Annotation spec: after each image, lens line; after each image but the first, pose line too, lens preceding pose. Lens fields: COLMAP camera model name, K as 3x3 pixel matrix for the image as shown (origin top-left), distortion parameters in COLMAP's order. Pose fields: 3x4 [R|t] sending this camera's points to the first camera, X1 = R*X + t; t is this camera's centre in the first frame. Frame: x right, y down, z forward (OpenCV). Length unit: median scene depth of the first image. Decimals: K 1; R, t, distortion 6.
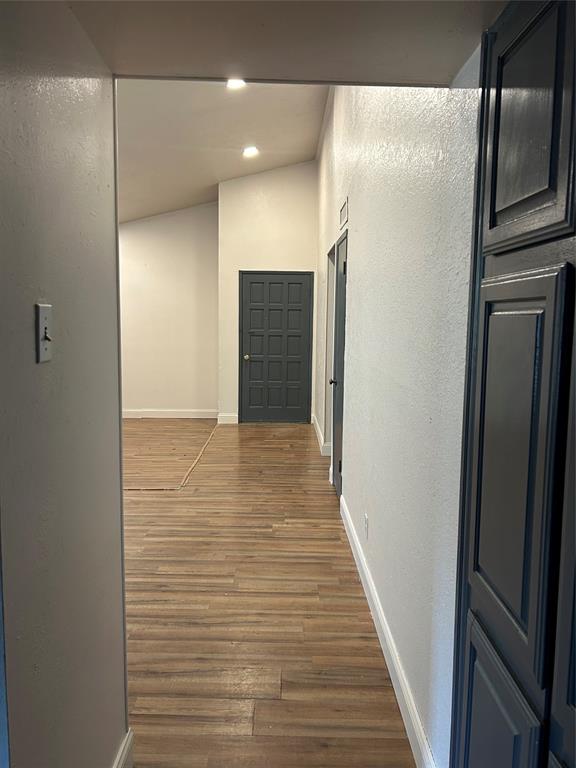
lens RADIAL K [[579.2, 0, 281.7], [0, 579.2, 379.8], [0, 0, 1]] dist [0.046959, -0.051838]
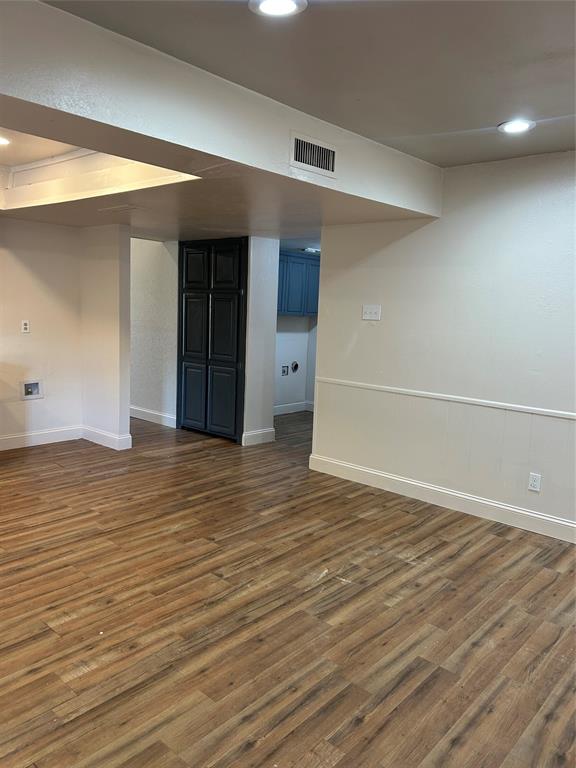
lens RADIAL K [[579.2, 0, 281.7], [0, 579.2, 379.8], [0, 0, 1]] dist [0.046959, -0.051838]
pose [[0.658302, -0.085061, 0.747932, -0.640019], [0.046598, 0.996294, 0.072294, -0.048296], [-0.751310, -0.012739, 0.659826, 0.410965]]
